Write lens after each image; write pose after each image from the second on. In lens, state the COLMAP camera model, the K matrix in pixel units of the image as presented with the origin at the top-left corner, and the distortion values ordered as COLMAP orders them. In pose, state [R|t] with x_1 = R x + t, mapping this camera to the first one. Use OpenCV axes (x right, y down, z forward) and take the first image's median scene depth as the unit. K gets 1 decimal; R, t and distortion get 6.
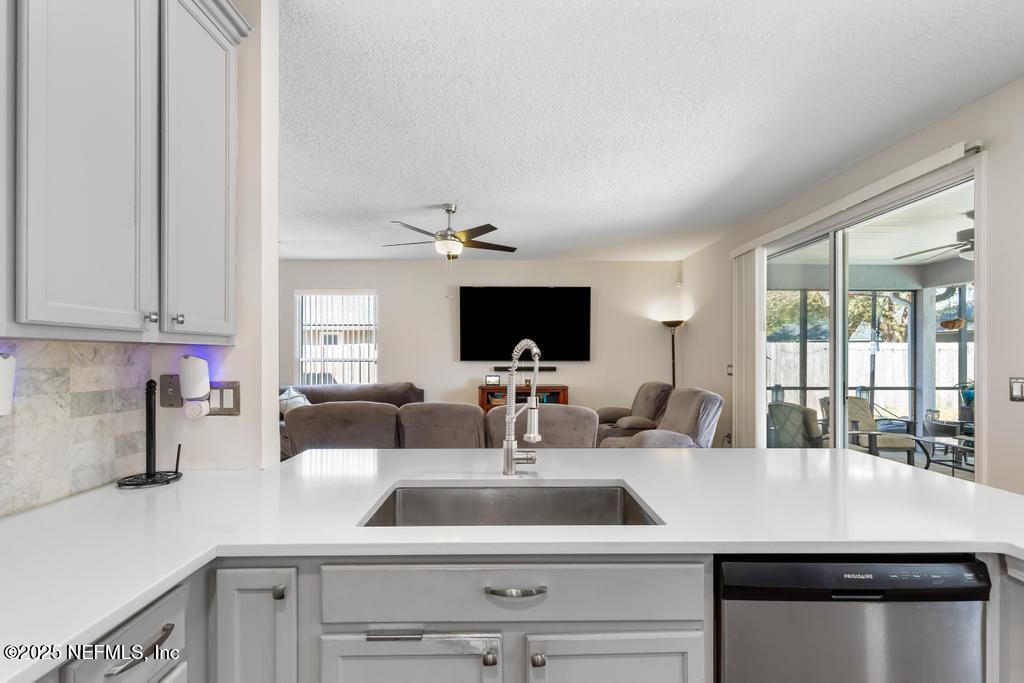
lens RADIAL K [[463.5, 0, 514.9], [0, 463.5, 354.9], [0, 0, 1]] dist [0.002023, 0.000026]
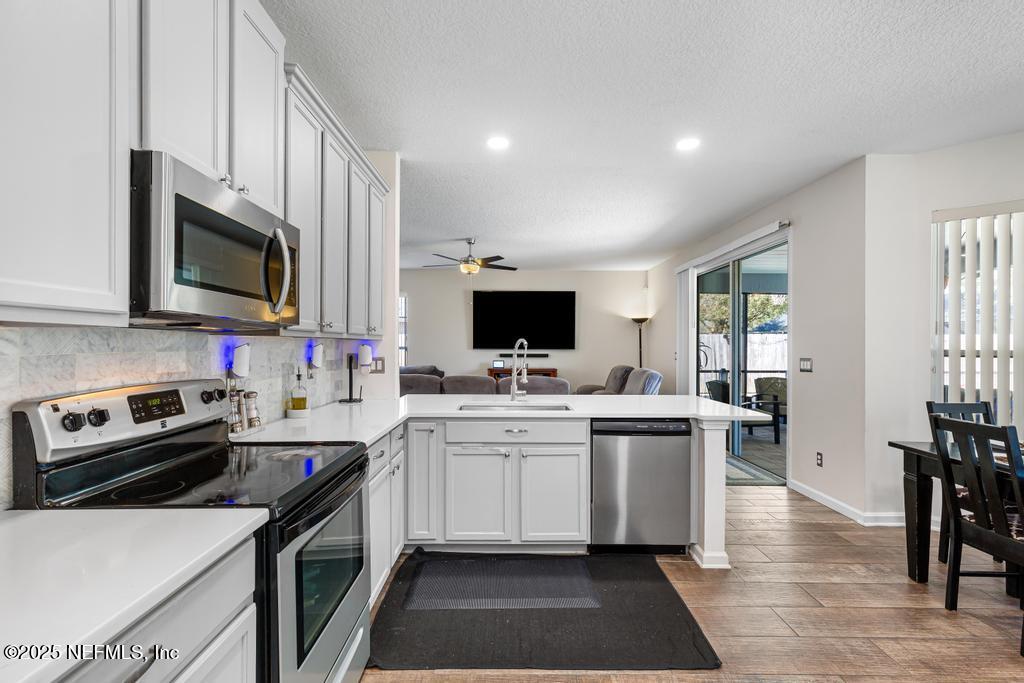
lens RADIAL K [[454.6, 0, 507.9], [0, 454.6, 341.9], [0, 0, 1]] dist [0.001843, 0.000142]
pose [[0.999852, 0.002334, -0.017029, -0.002459], [-0.002427, 0.999982, -0.005486, -0.000573], [0.017016, 0.005526, 0.999840, -0.732289]]
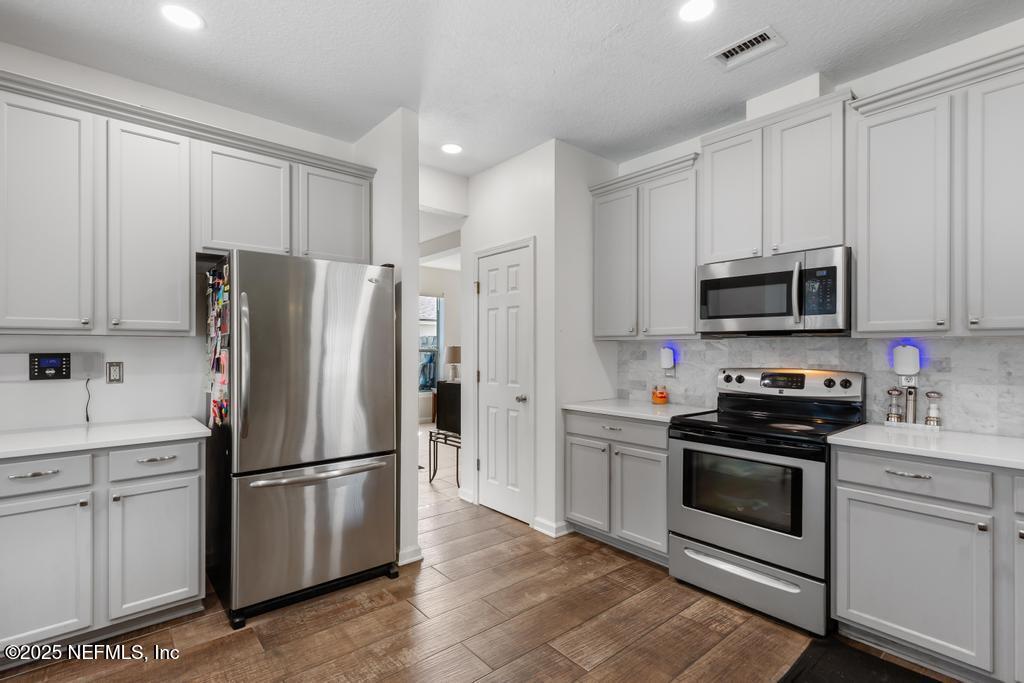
lens RADIAL K [[474.7, 0, 512.0], [0, 474.7, 341.5], [0, 0, 1]] dist [0.001152, -0.000088]
pose [[-0.770893, -0.009724, -0.636890, 0.746837], [-0.000015, 0.999884, -0.015247, 0.007126], [0.636964, -0.011744, -0.770804, 0.360261]]
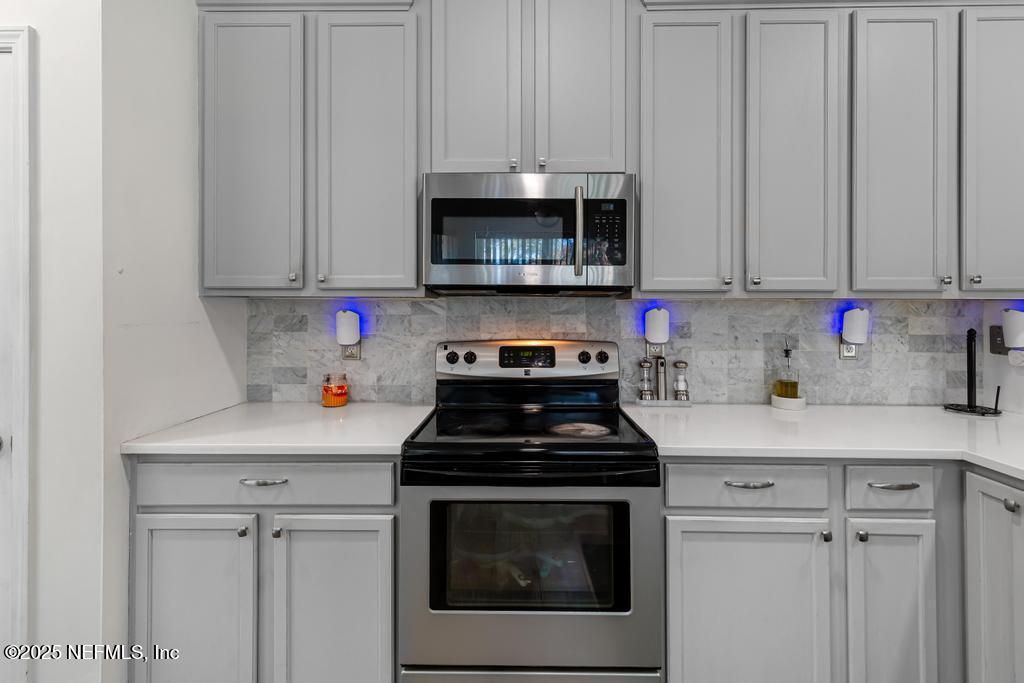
lens RADIAL K [[471.0, 0, 516.1], [0, 471.0, 307.1], [0, 0, 1]] dist [0.001812, -0.000252]
pose [[-0.037270, -0.002163, -0.999303, 0.324475], [-0.000572, 0.999998, -0.002143, -0.000148], [0.999305, 0.000492, -0.037271, -0.100366]]
